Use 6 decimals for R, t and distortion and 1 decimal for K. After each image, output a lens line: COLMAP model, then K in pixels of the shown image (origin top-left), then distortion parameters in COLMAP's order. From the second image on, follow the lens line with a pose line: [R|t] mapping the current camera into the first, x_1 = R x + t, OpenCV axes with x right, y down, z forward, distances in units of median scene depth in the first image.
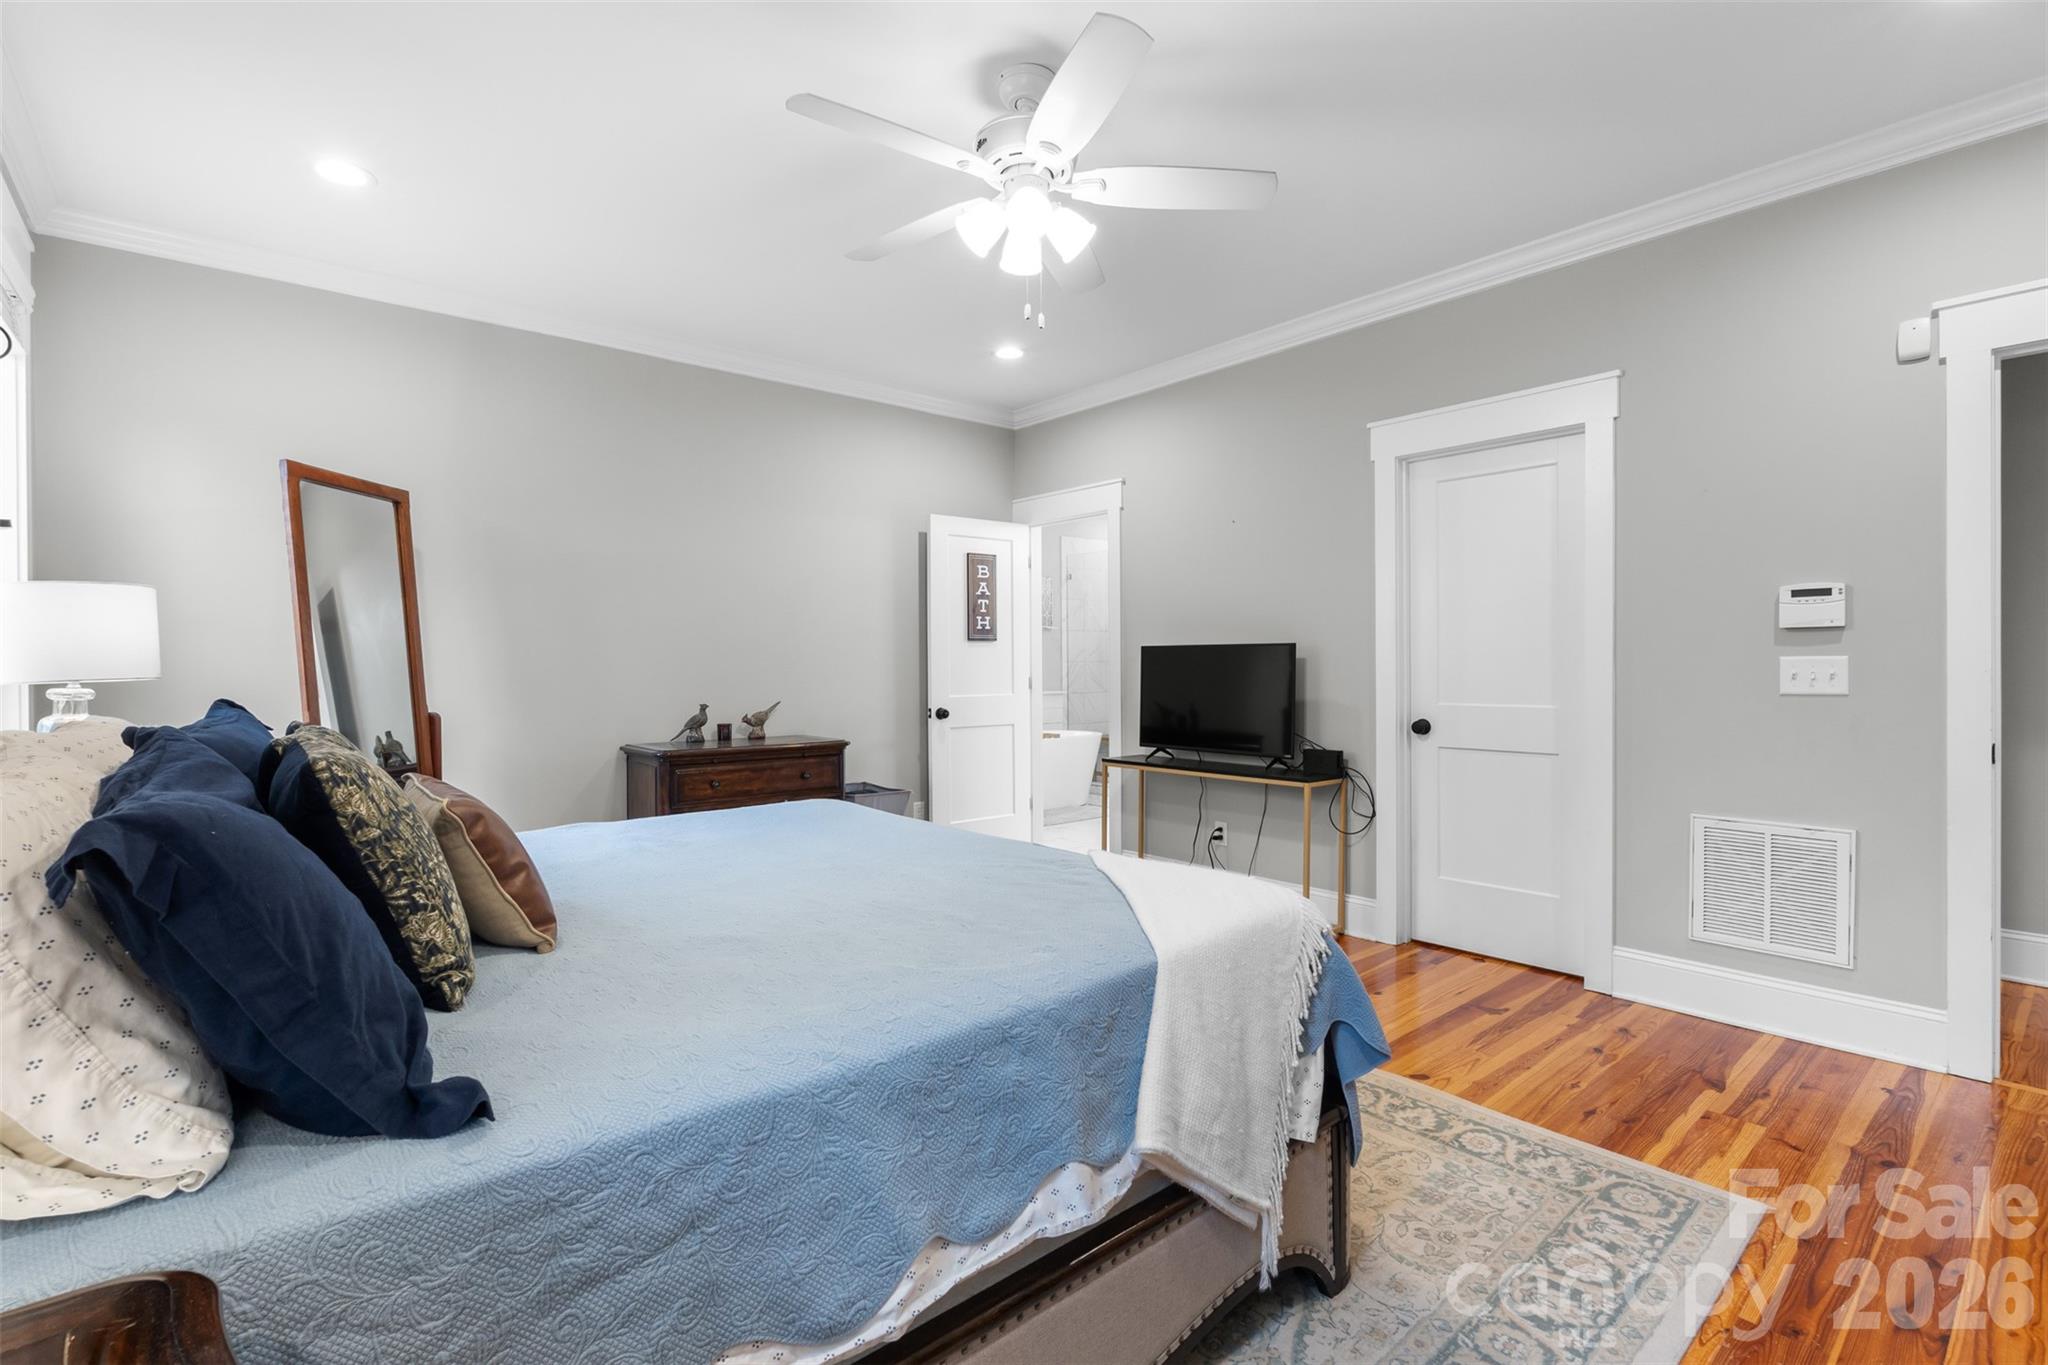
lens RADIAL K [[938.1, 0, 1021.0], [0, 938.1, 684.3], [0, 0, 1]] dist [-0.010457, 0.000378]
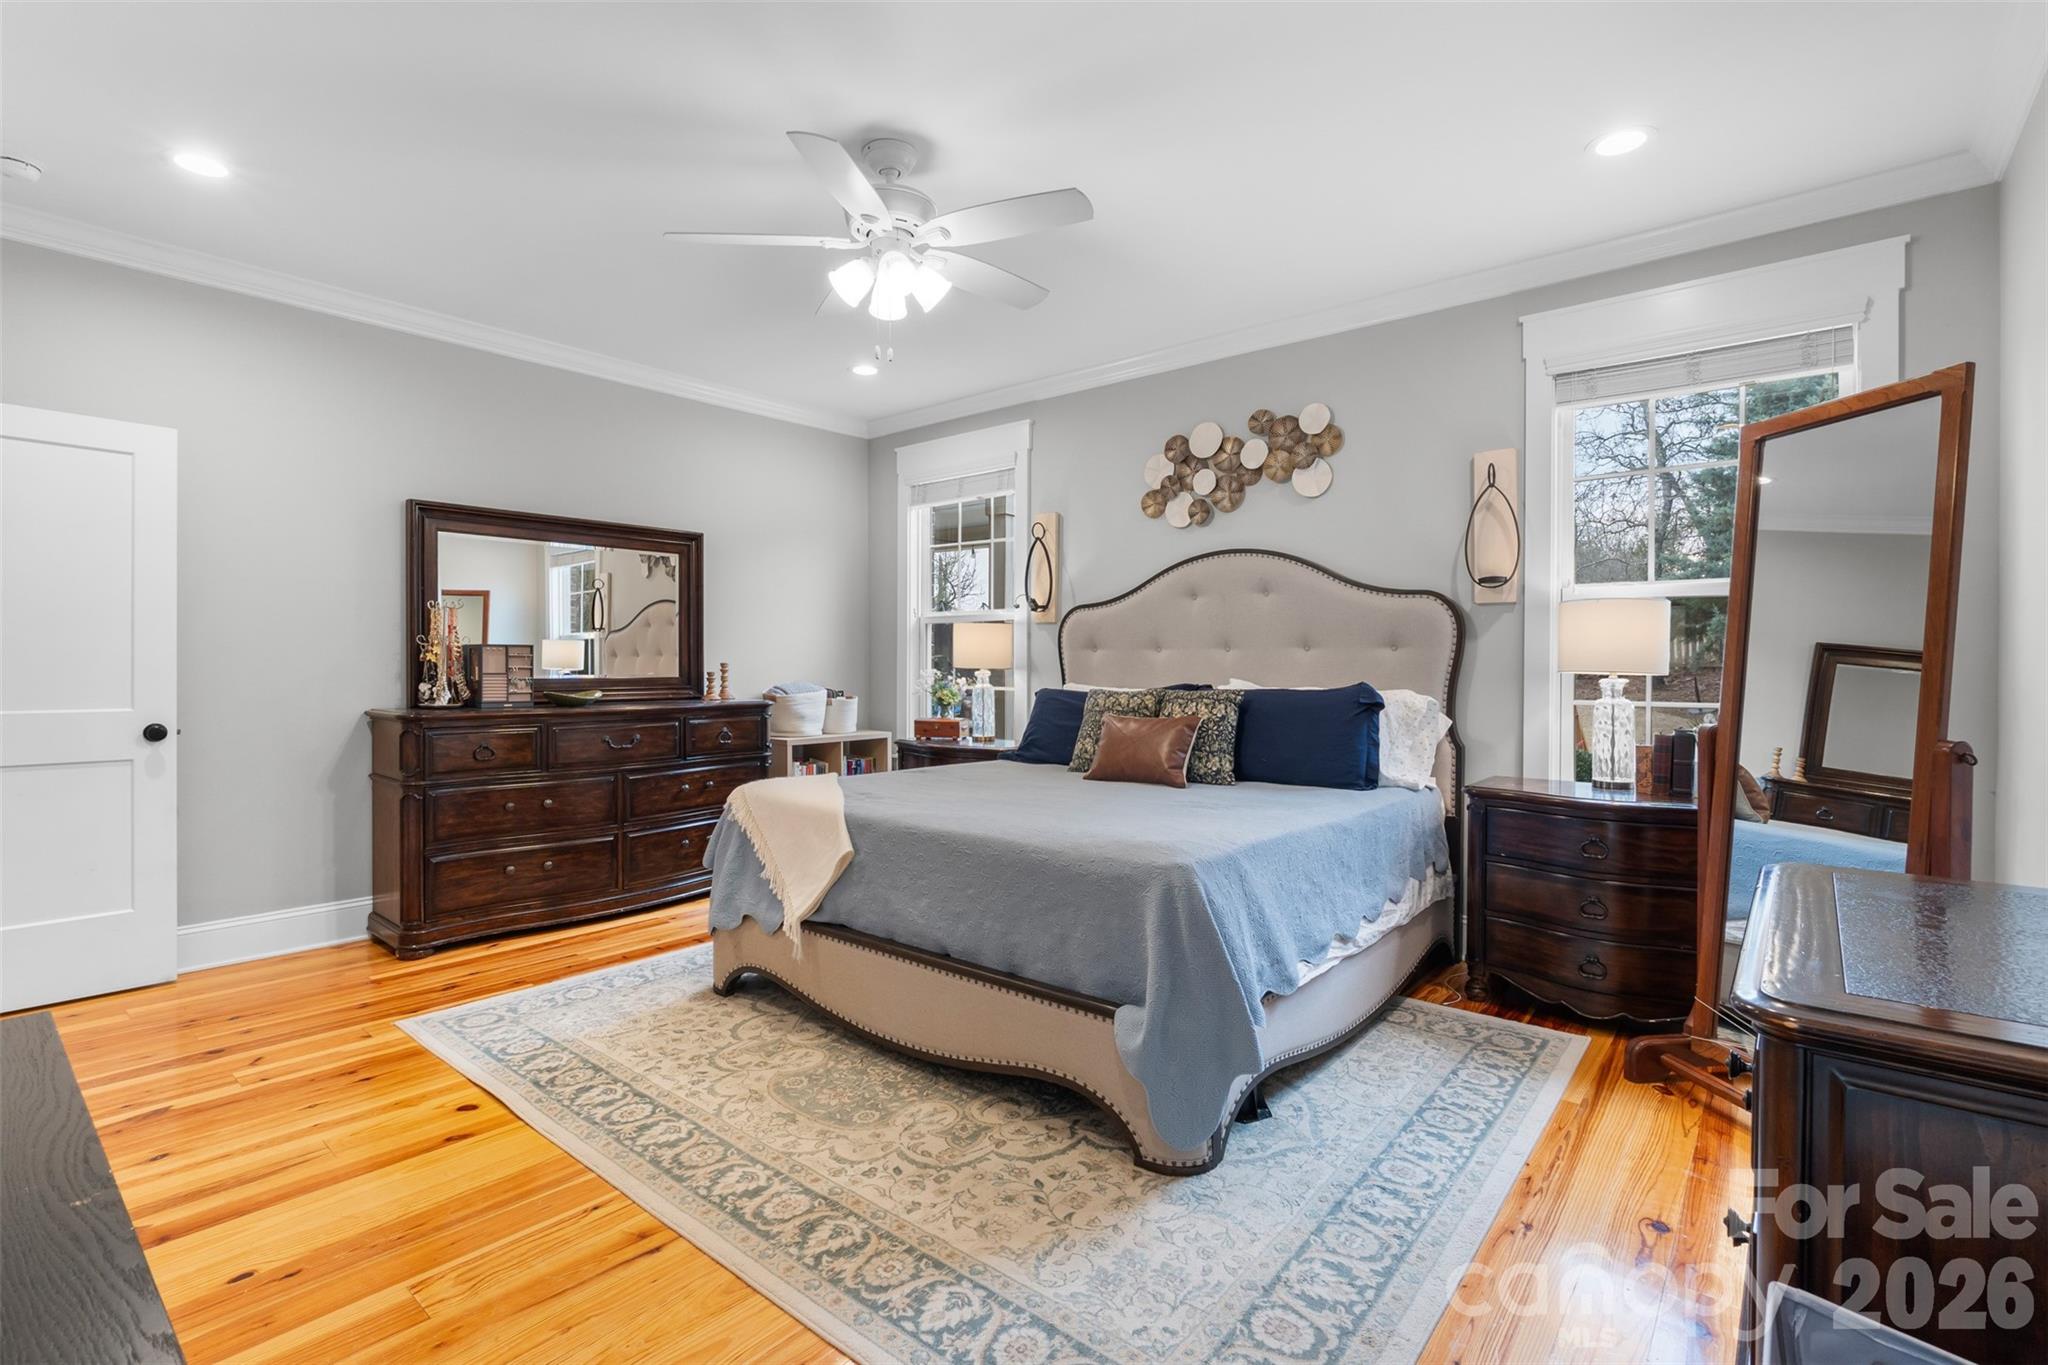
lens RADIAL K [[938.1, 0, 1017.4], [0, 938.1, 674.1], [0, 0, 1]] dist [-0.010457, 0.000378]
pose [[-0.987413, 0.001747, -0.158151, 0.021475], [-0.002103, 0.999706, 0.024174, -0.017801], [0.158147, 0.024202, -0.987119, 1.192171]]
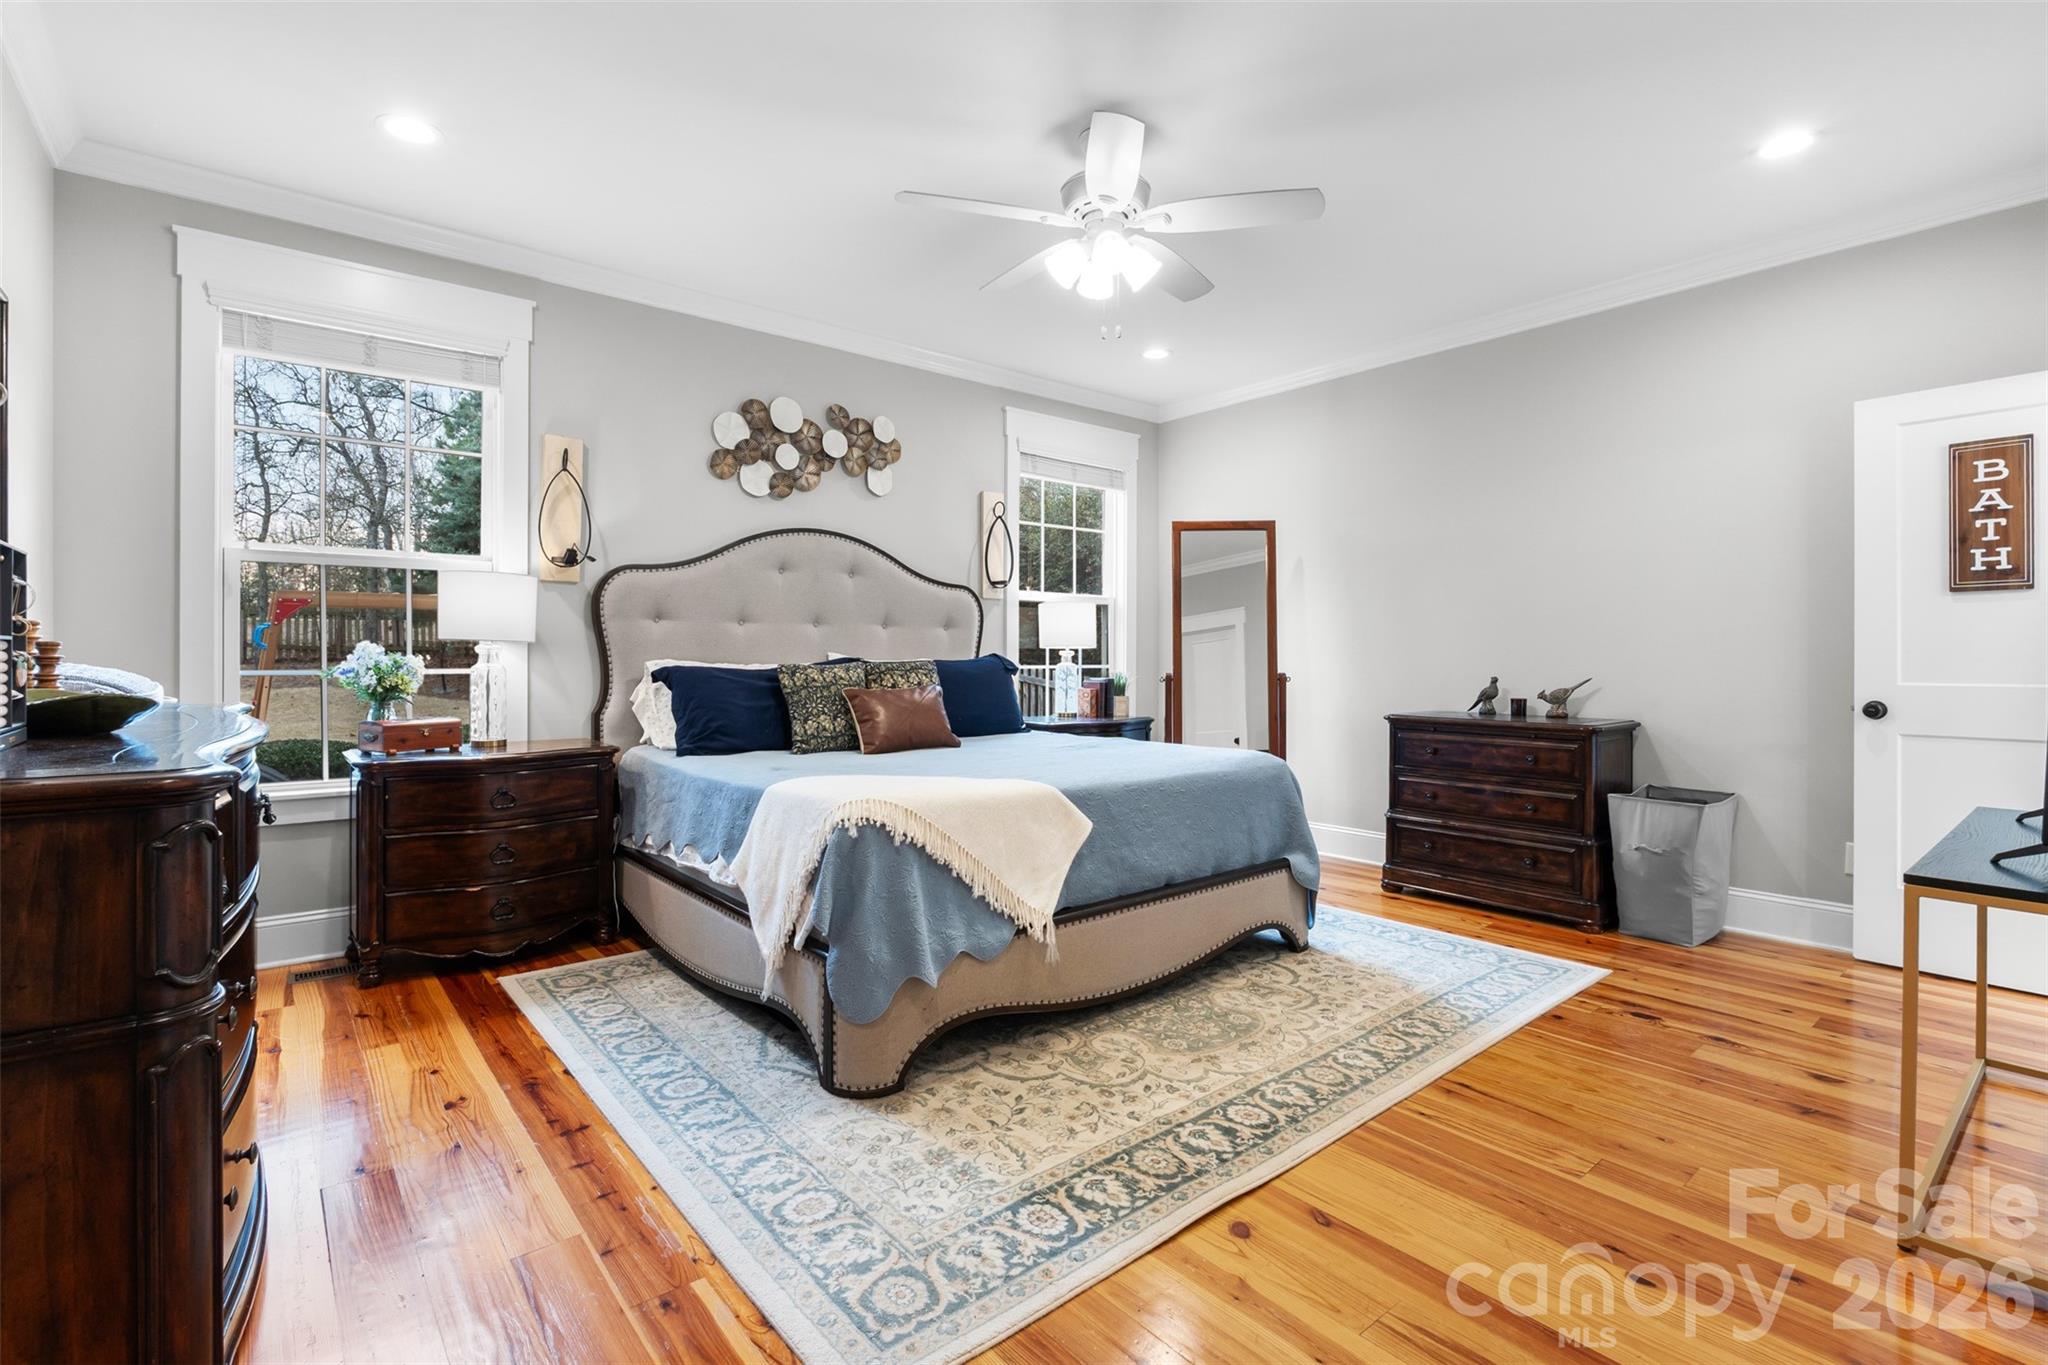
lens RADIAL K [[938.1, 0, 1015.9], [0, 938.1, 670.1], [0, 0, 1]] dist [-0.010457, 0.000378]
pose [[-0.022672, 0.022129, -0.999498, 0.660692], [-0.019001, 0.999565, 0.022561, 0.001197], [0.999562, 0.019503, -0.022242, 0.507354]]
